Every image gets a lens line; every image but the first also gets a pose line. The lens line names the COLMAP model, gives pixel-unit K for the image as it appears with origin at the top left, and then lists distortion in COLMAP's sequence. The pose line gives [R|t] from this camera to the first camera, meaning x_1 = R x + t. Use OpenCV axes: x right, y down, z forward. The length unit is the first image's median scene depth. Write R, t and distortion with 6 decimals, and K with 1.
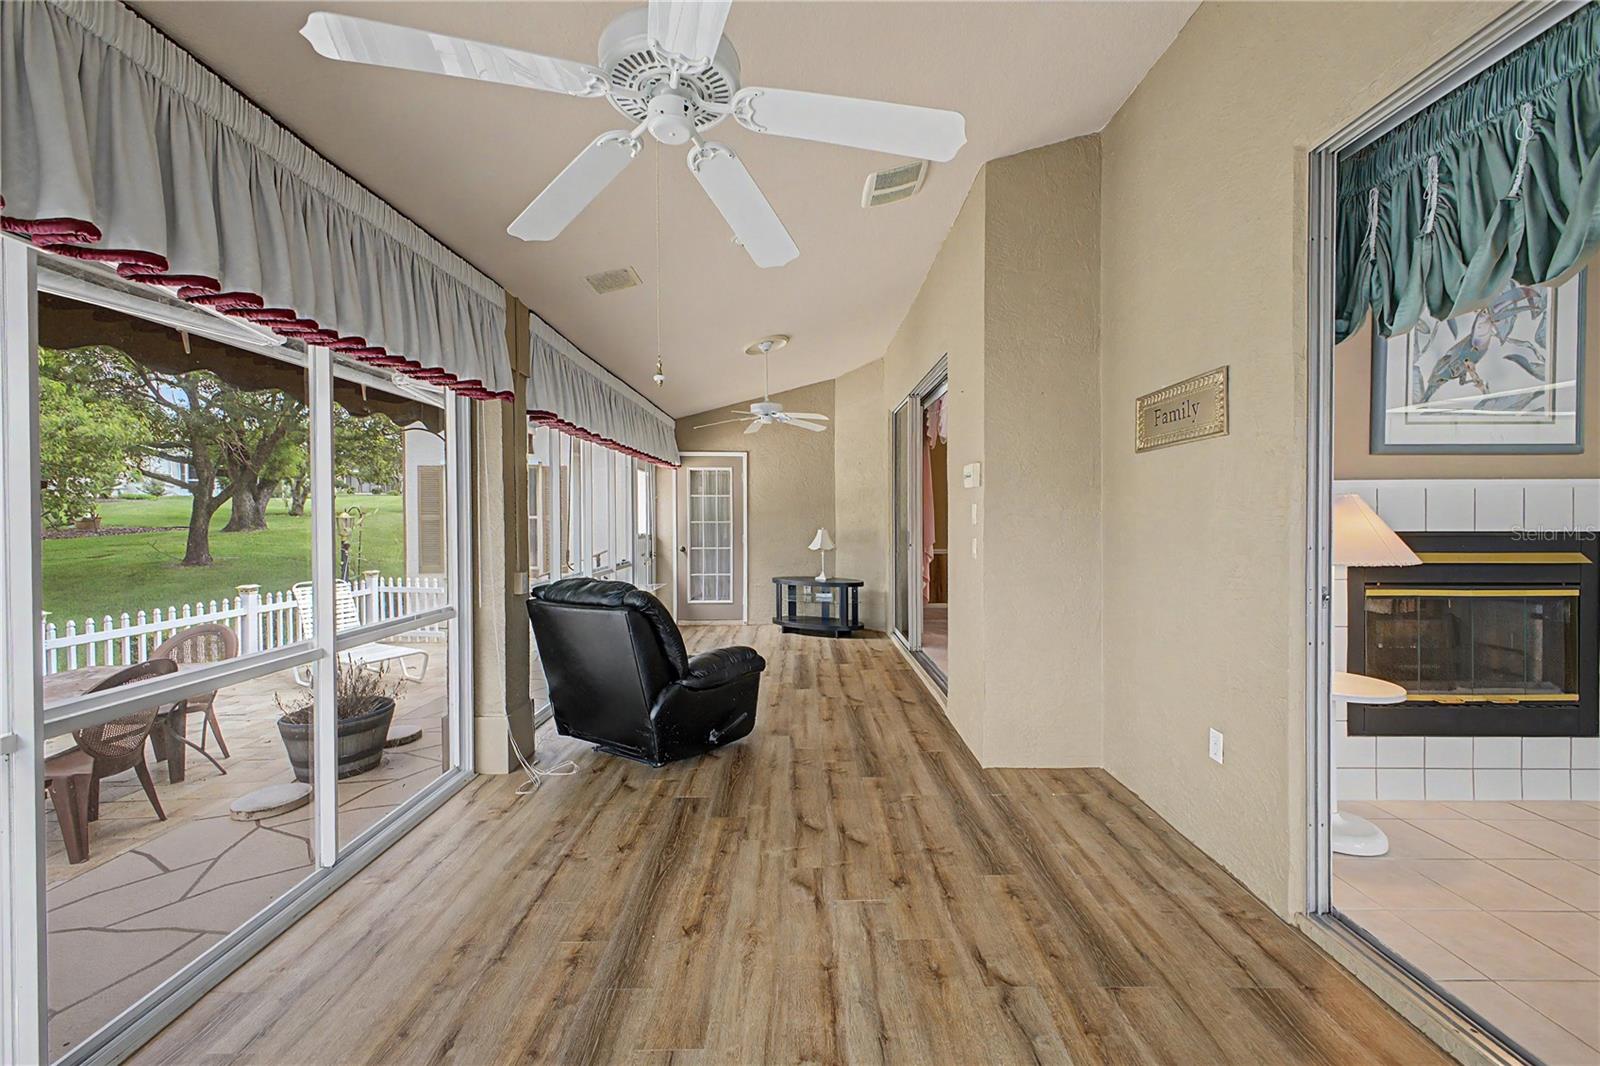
lens RADIAL K [[631.7, 0, 807.2], [0, 631.7, 532.0], [0, 0, 1]] dist [0.011238, -0.001775]
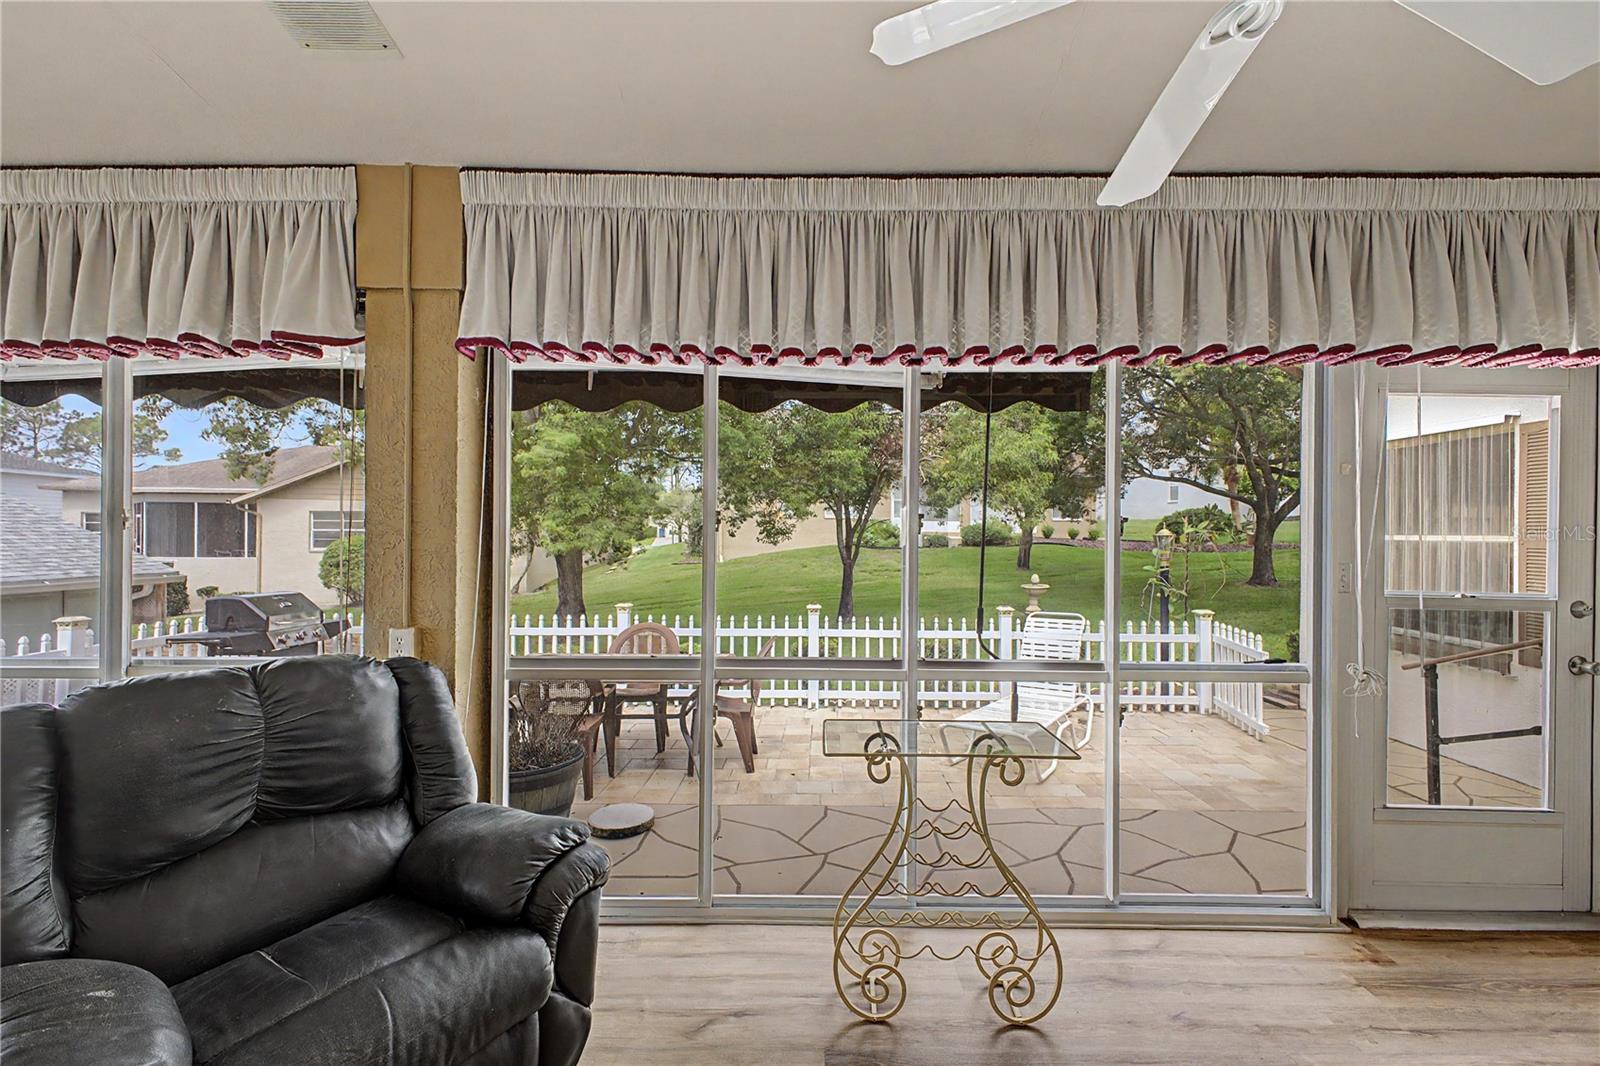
lens RADIAL K [[631.7, 0, 804.9], [0, 631.7, 536.0], [0, 0, 1]] dist [0.011238, -0.001775]
pose [[-0.012692, -0.000600, -0.999919, 0.095183], [-0.020184, 0.999796, -0.000343, -0.020212], [0.999716, 0.020178, -0.012702, 0.742609]]
